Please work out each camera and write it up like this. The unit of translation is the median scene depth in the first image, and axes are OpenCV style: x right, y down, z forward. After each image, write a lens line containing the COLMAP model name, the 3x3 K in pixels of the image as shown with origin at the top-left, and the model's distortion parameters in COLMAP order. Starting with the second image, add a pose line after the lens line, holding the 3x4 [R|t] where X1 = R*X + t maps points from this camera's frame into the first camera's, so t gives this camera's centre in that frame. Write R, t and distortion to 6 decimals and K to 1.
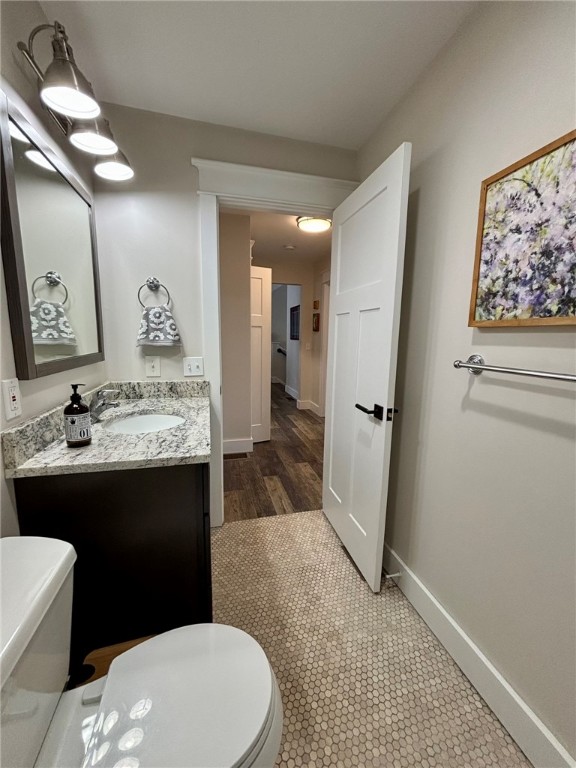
lens RADIAL K [[309.1, 0, 288.0], [0, 309.1, 384.5], [0, 0, 1]] dist [0.000907, -0.000202]
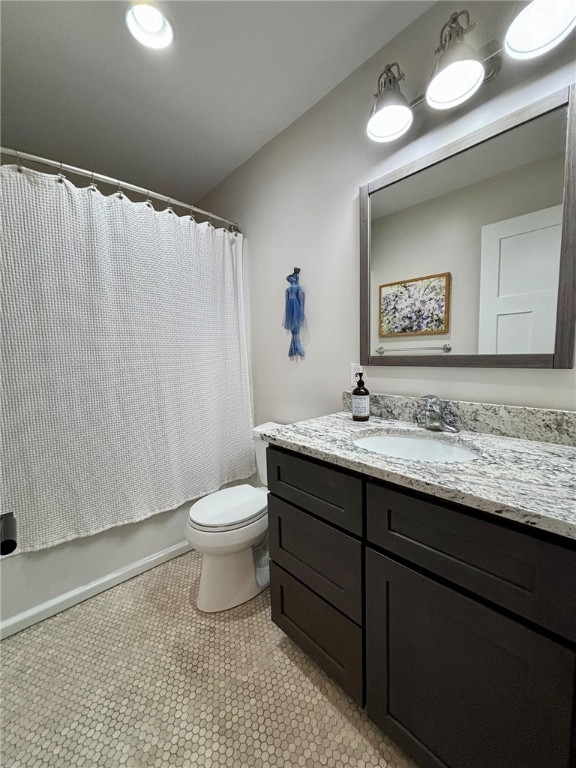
lens RADIAL K [[309.1, 0, 289.5], [0, 309.1, 382.0], [0, 0, 1]] dist [0.000907, -0.000202]
pose [[-0.885938, 0.047626, -0.461352, 0.166001], [-0.064974, 0.972160, 0.225128, -0.214096], [0.459230, 0.229425, -0.858179, 1.781437]]
